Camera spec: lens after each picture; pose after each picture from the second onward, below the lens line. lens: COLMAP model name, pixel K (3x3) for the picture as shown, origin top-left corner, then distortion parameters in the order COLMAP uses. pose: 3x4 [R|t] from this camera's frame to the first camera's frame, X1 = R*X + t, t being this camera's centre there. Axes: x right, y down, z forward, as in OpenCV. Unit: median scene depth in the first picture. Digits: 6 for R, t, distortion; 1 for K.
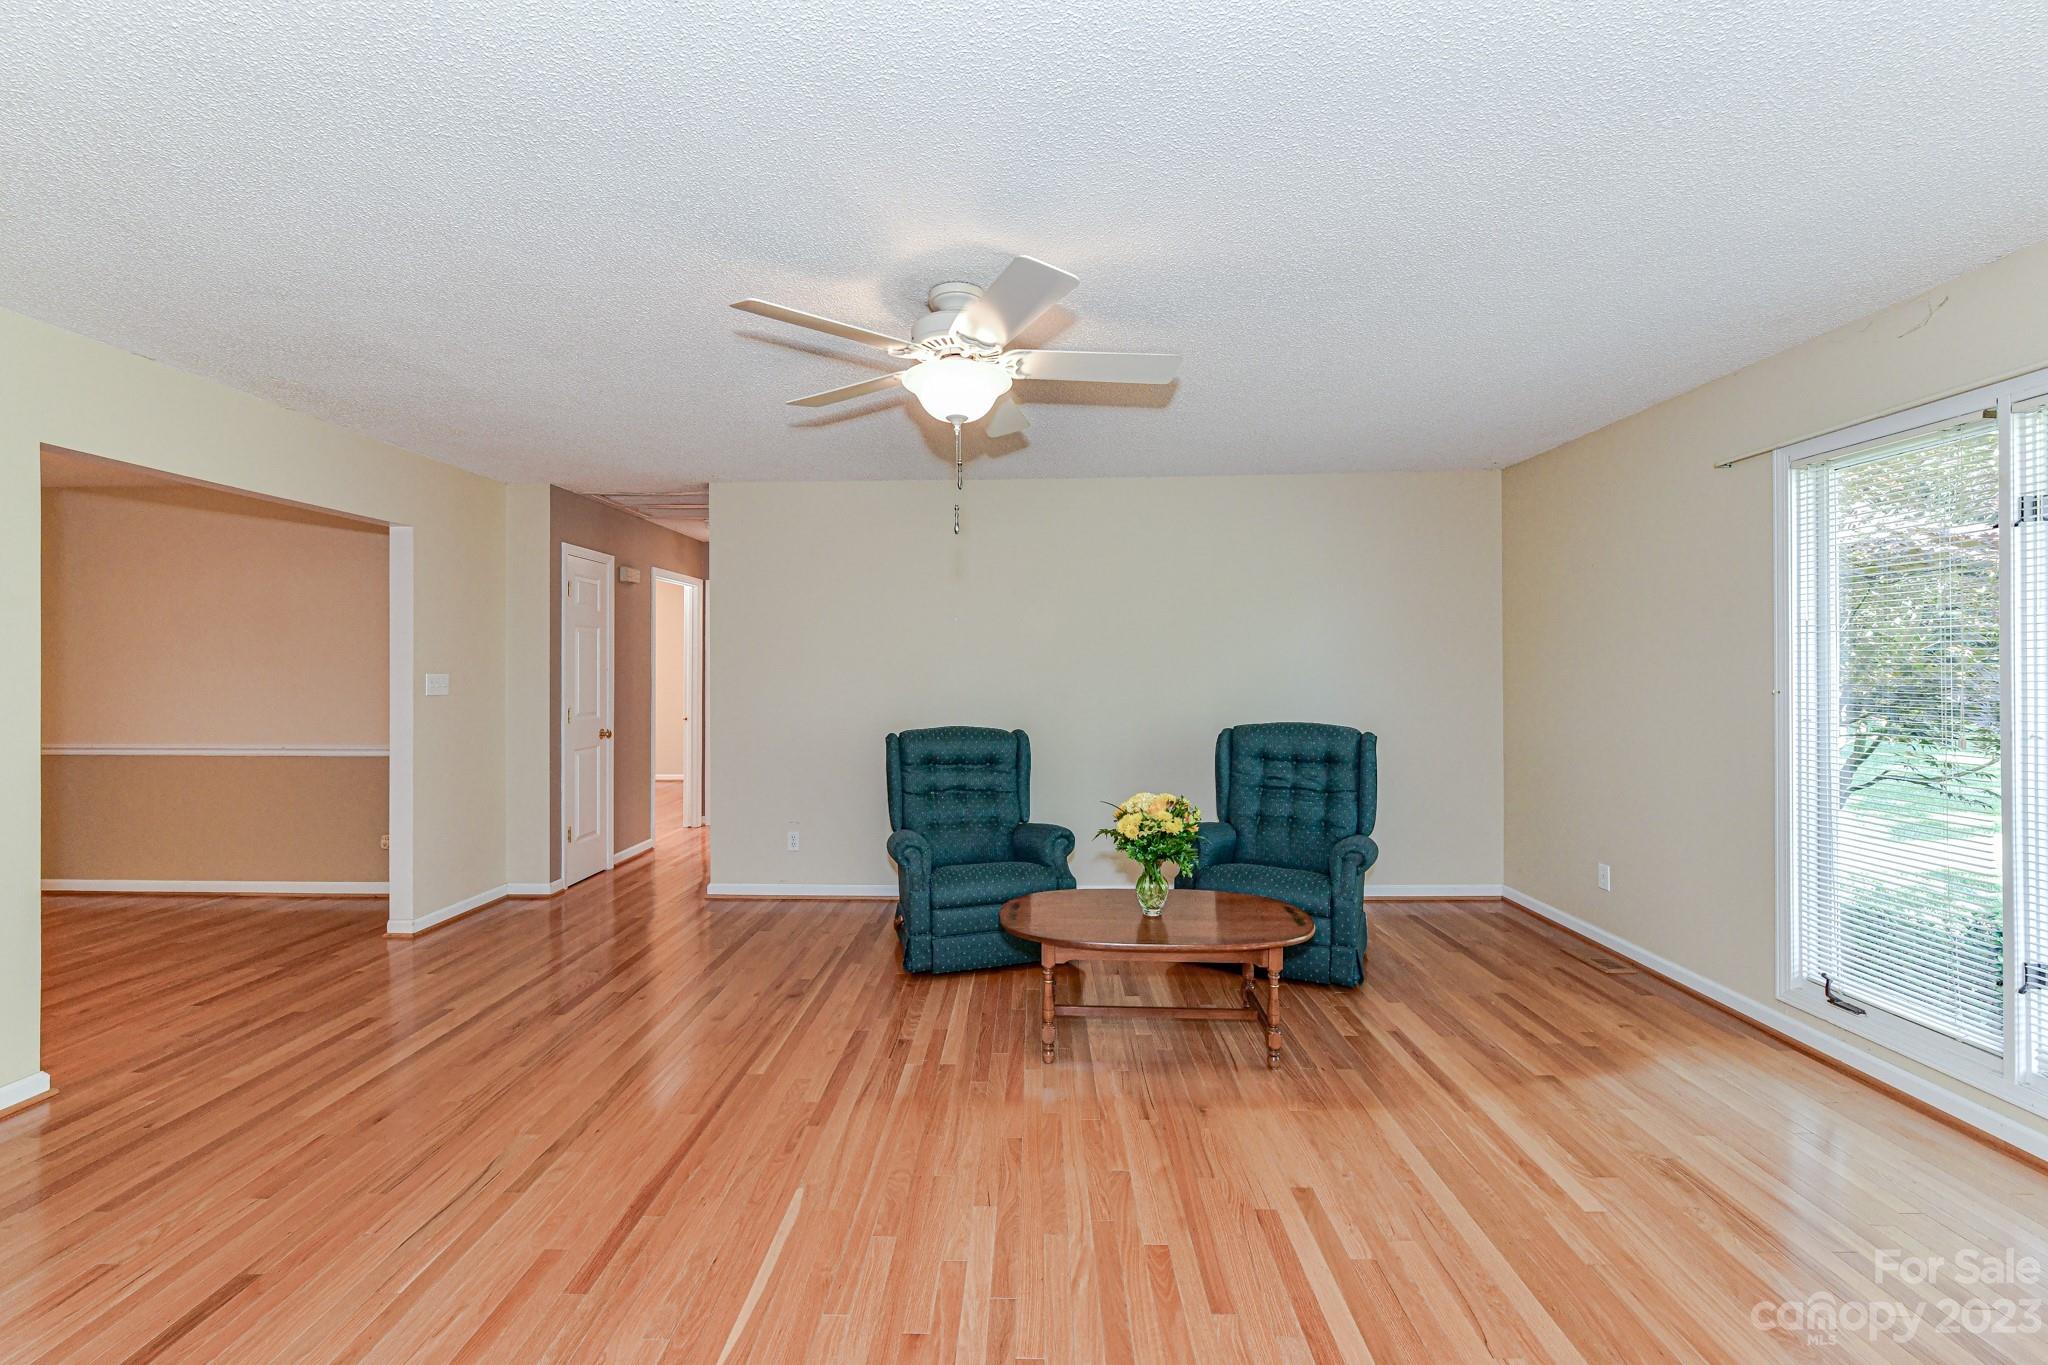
lens RADIAL K [[804.4, 0, 1015.4], [0, 804.4, 666.0], [0, 0, 1]] dist [-0.002206, -0.000251]
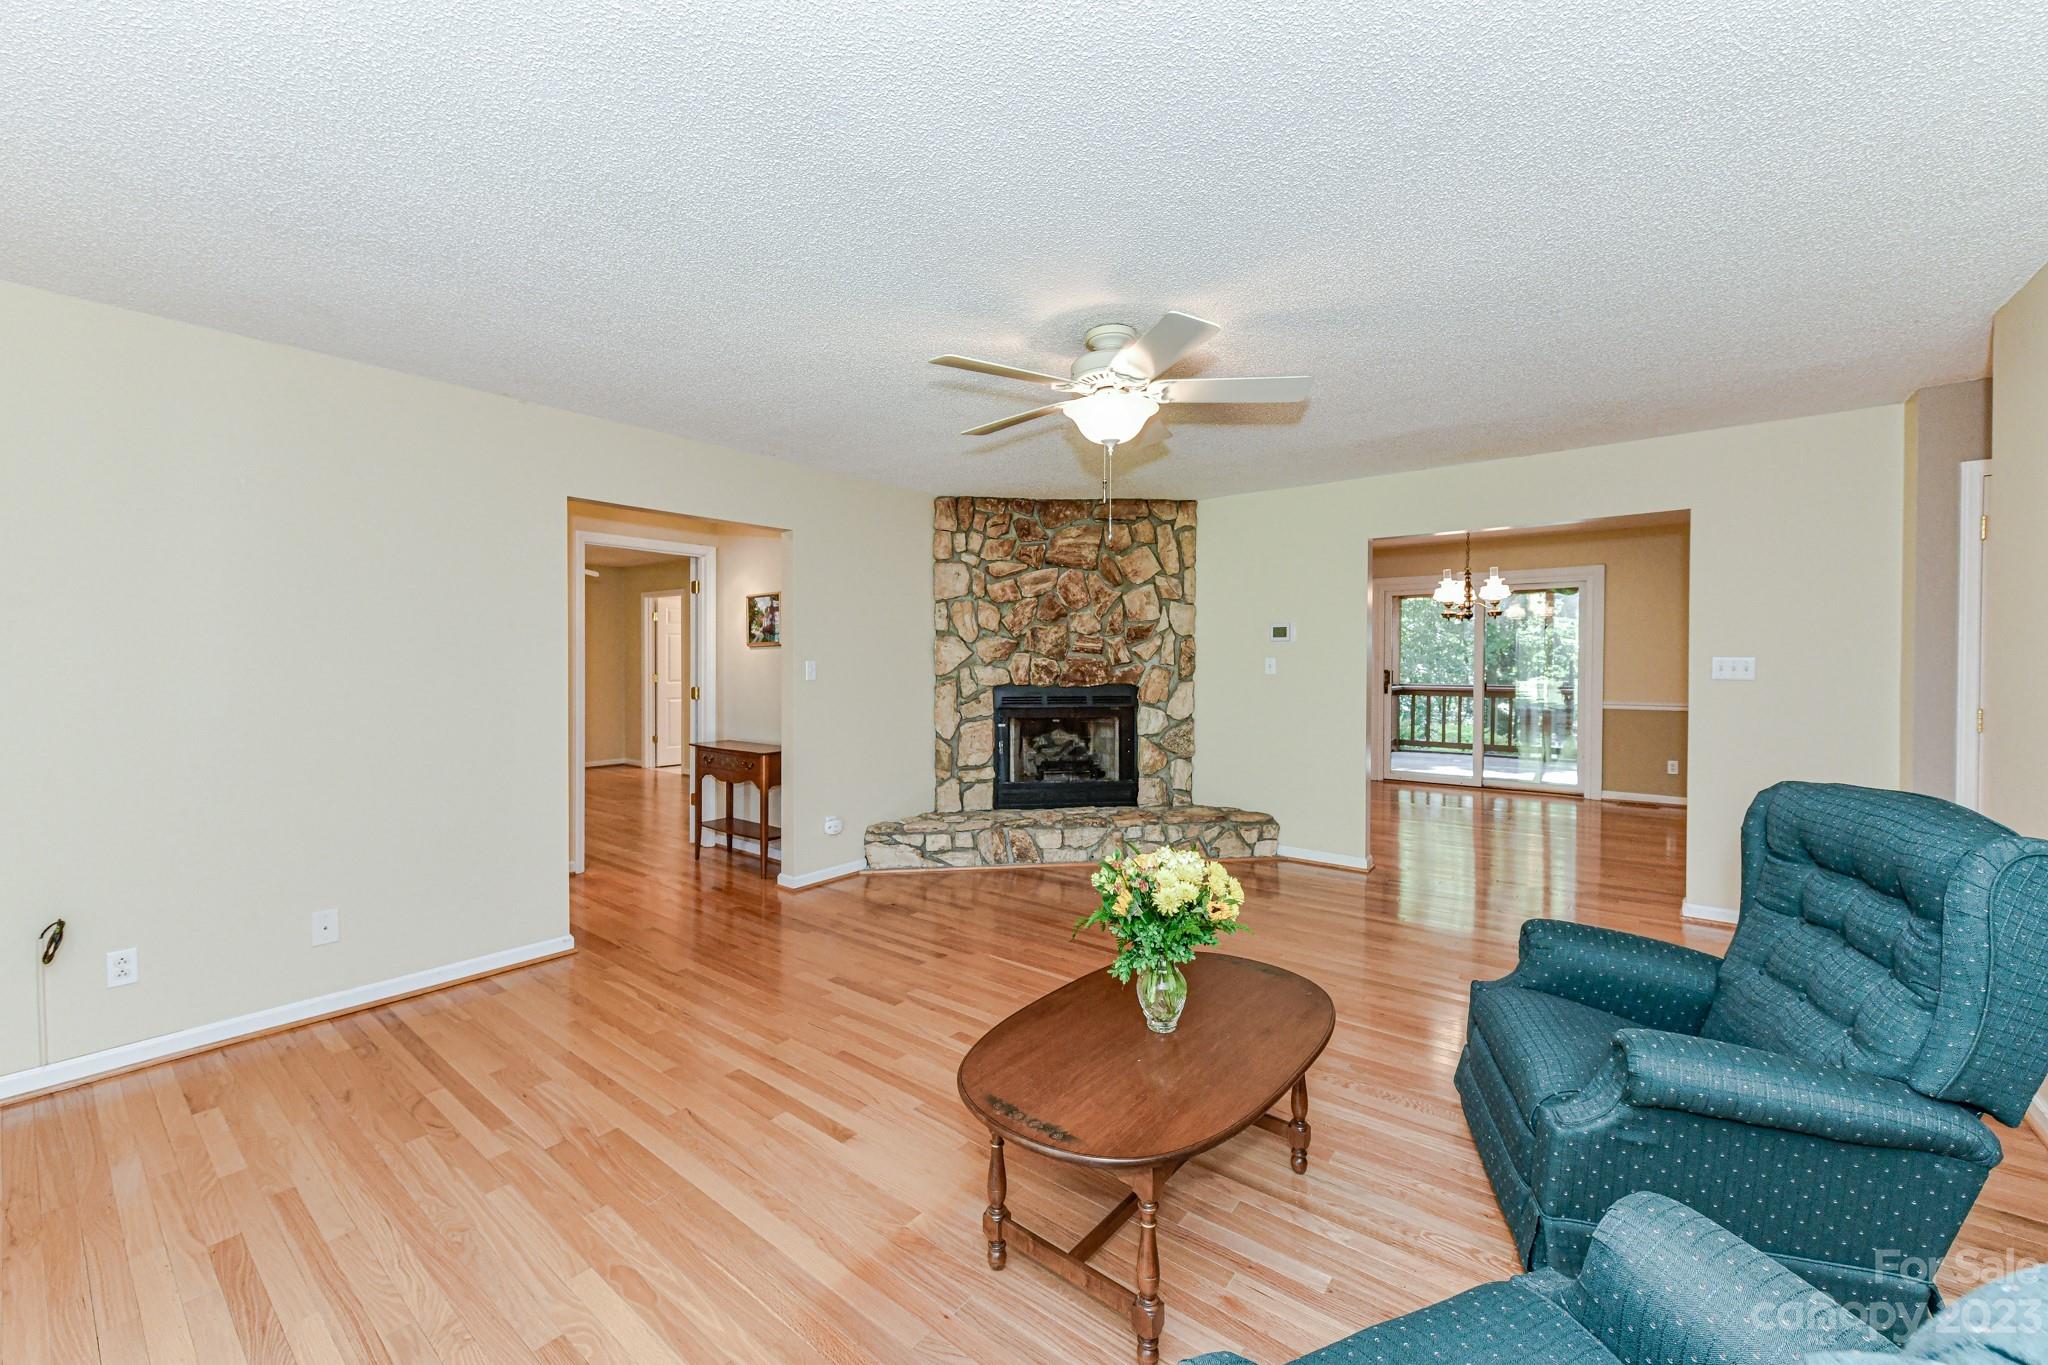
lens RADIAL K [[808.1, 0, 1015.1], [0, 808.1, 661.5], [0, 0, 1]] dist [0.003484, -0.000318]
pose [[-0.601159, 0.011891, -0.799041, 0.682786], [0.010866, 0.999918, 0.006706, -0.000124], [0.799056, -0.004651, -0.601239, 1.156824]]
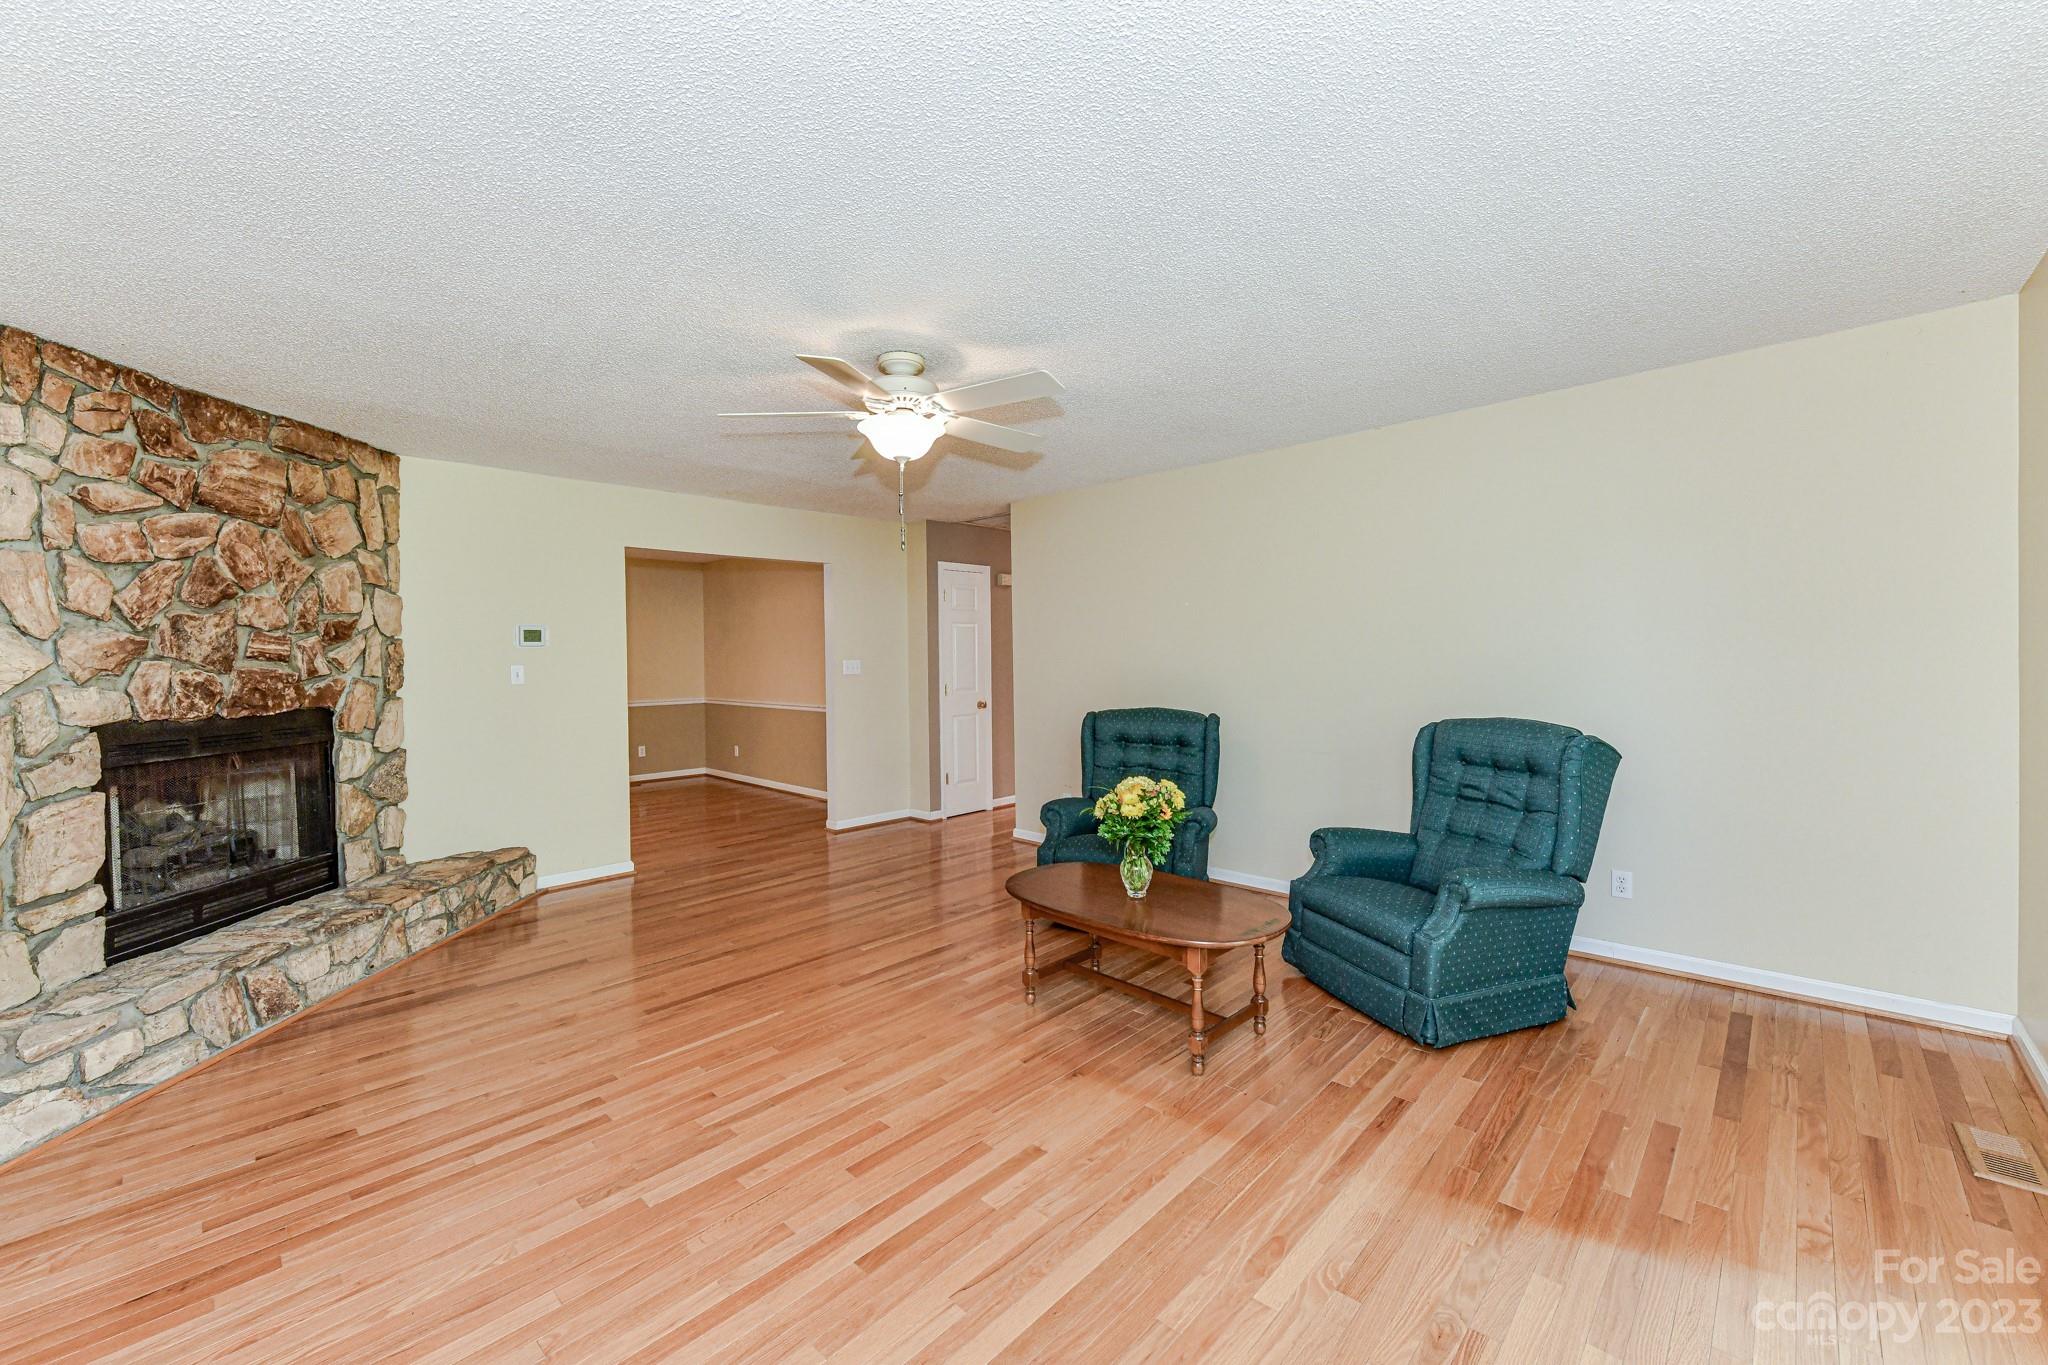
lens RADIAL K [[809.2, 0, 1021.3], [0, 809.2, 666.4], [0, 0, 1]] dist [-0.002396, -0.000397]
pose [[0.740018, 0.002822, -0.672581, 0.659520], [0.014544, 0.999690, 0.020197, -0.004328], [0.672430, -0.024728, 0.739748, 0.132965]]
